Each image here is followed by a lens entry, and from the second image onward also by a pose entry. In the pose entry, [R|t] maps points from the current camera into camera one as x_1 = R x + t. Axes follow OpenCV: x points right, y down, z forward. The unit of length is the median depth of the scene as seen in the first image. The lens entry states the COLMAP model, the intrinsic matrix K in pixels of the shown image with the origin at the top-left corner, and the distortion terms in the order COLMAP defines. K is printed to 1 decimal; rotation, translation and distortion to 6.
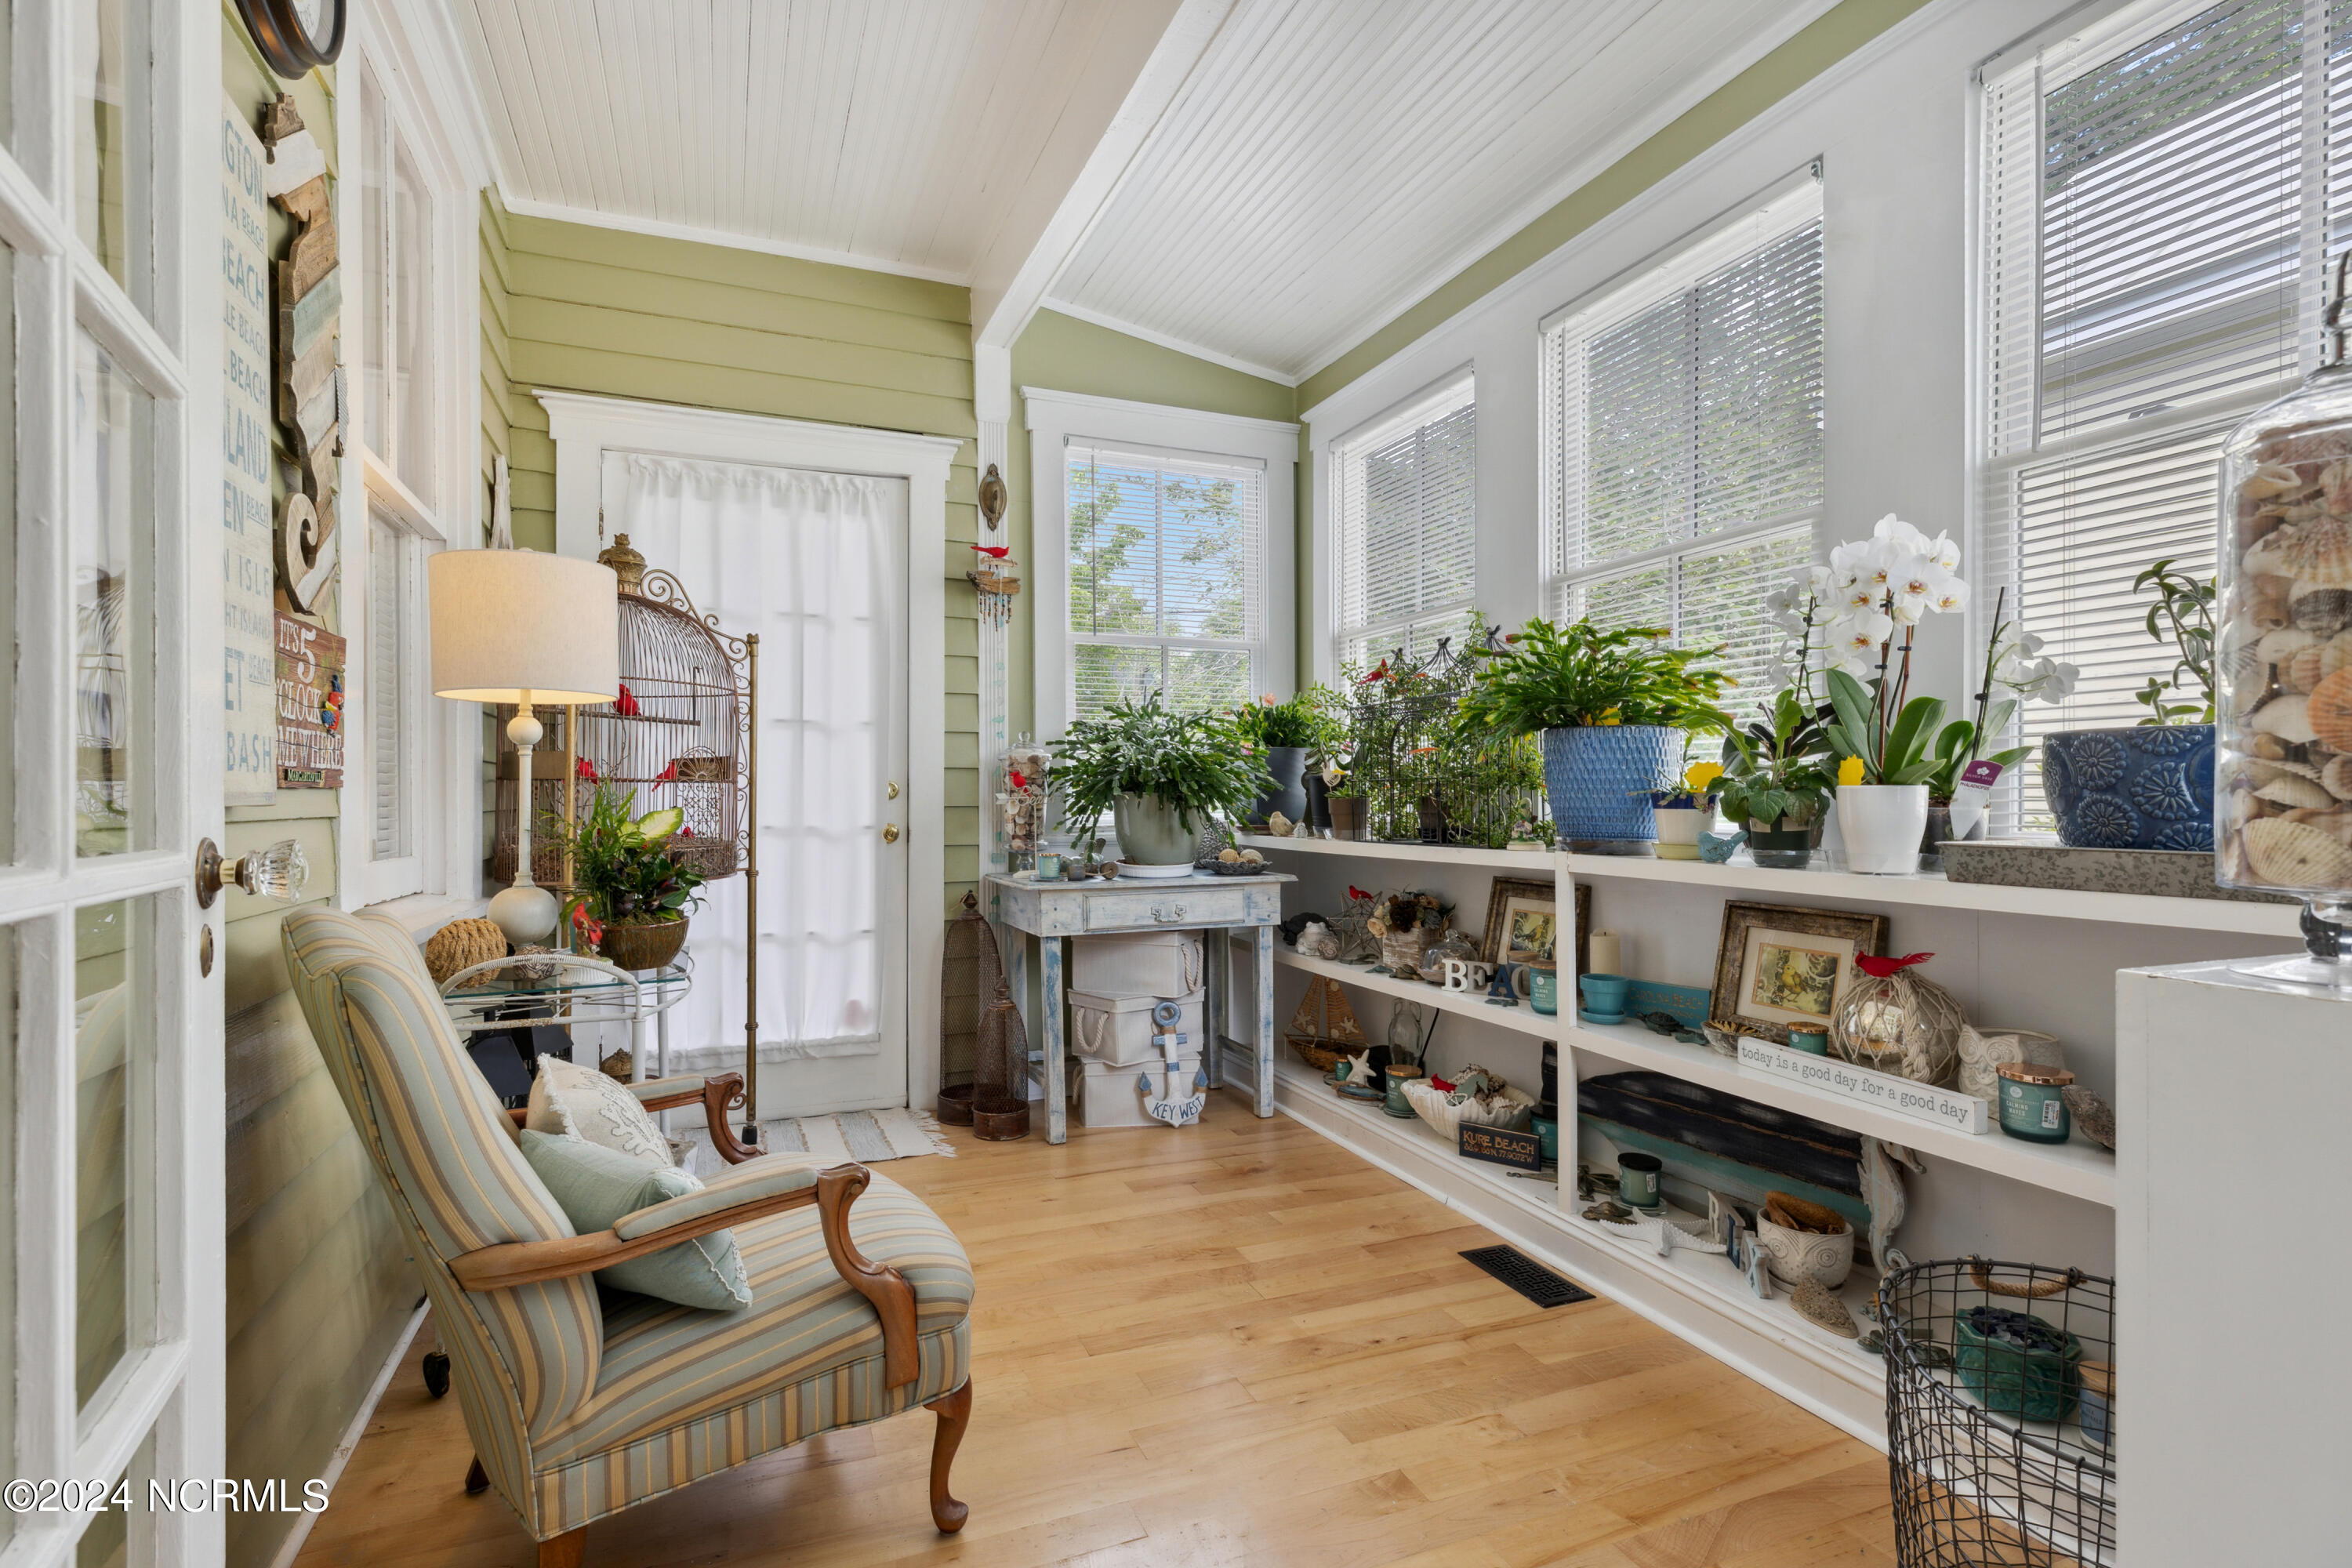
lens RADIAL K [[1083.5, 0, 1176.0], [0, 1083.5, 784.0], [0, 0, 1]] dist [0.002439, 0.000229]
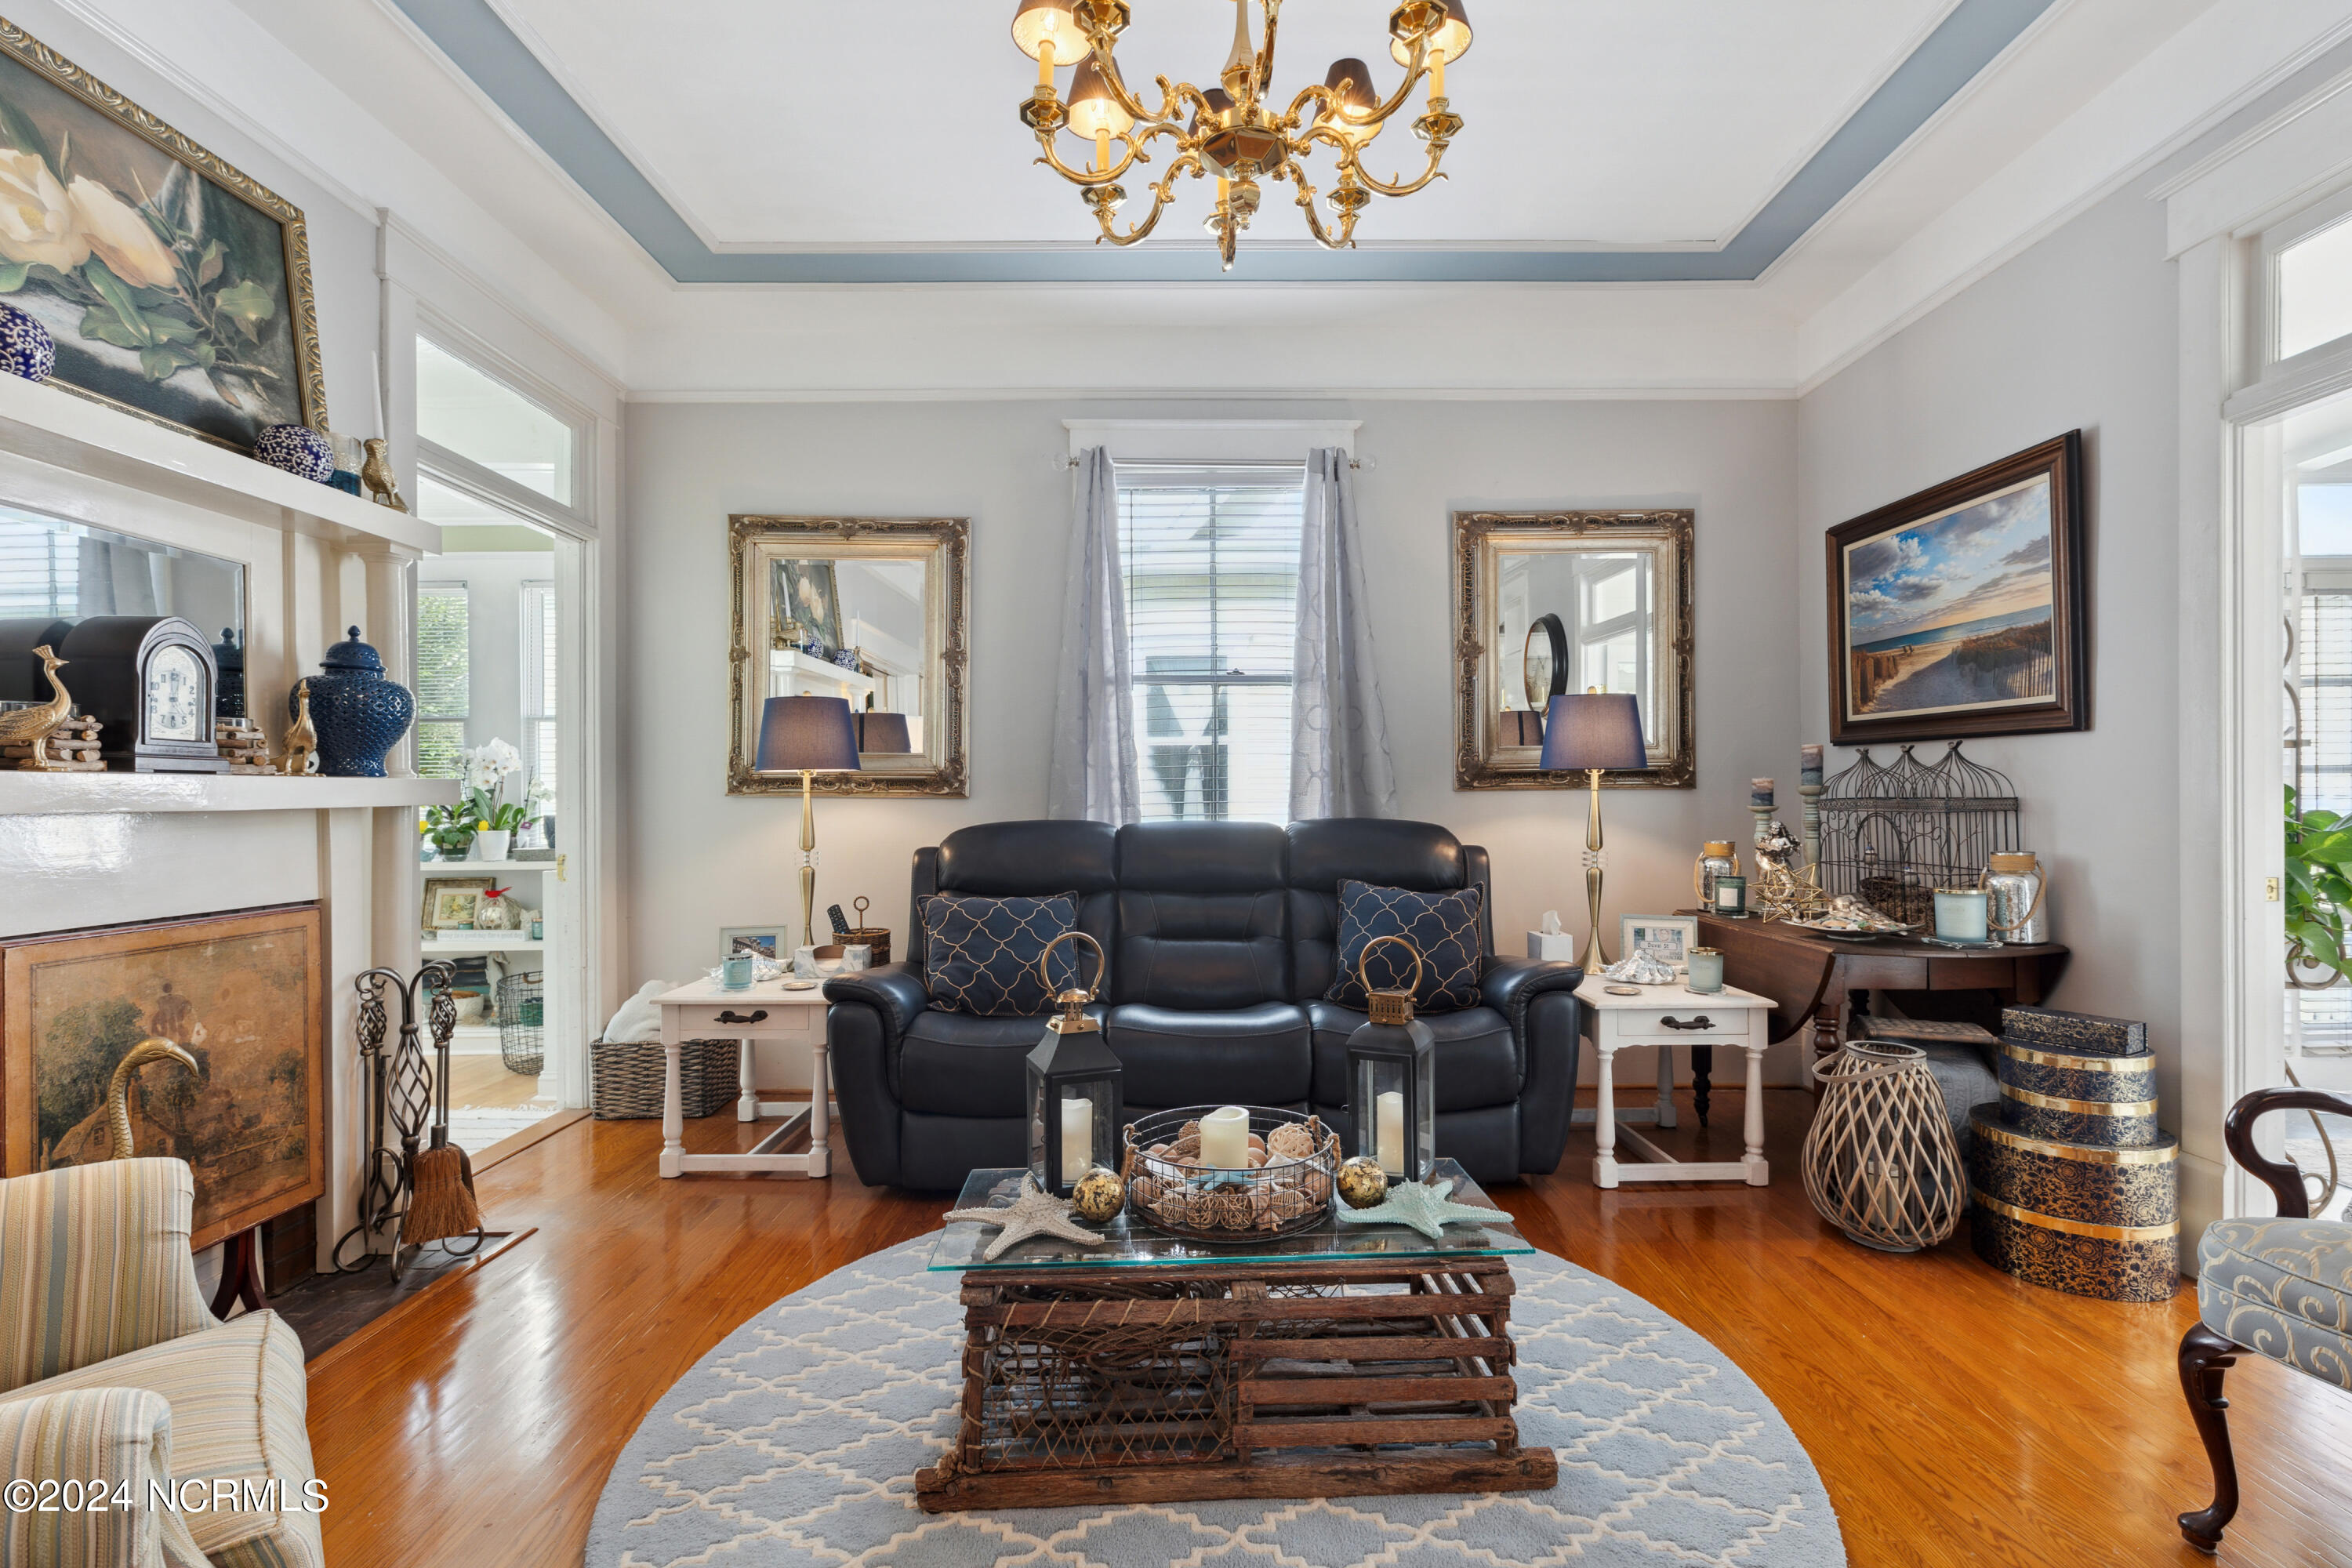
lens RADIAL K [[1063.9, 0, 1182.8], [0, 1063.9, 796.0], [0, 0, 1]] dist [0.003178, 0.000707]
pose [[0.388881, -0.005288, 0.921273, -1.042638], [0.001851, 0.999986, 0.004959, -0.083743], [-0.921286, -0.000223, 0.388886, -1.497562]]
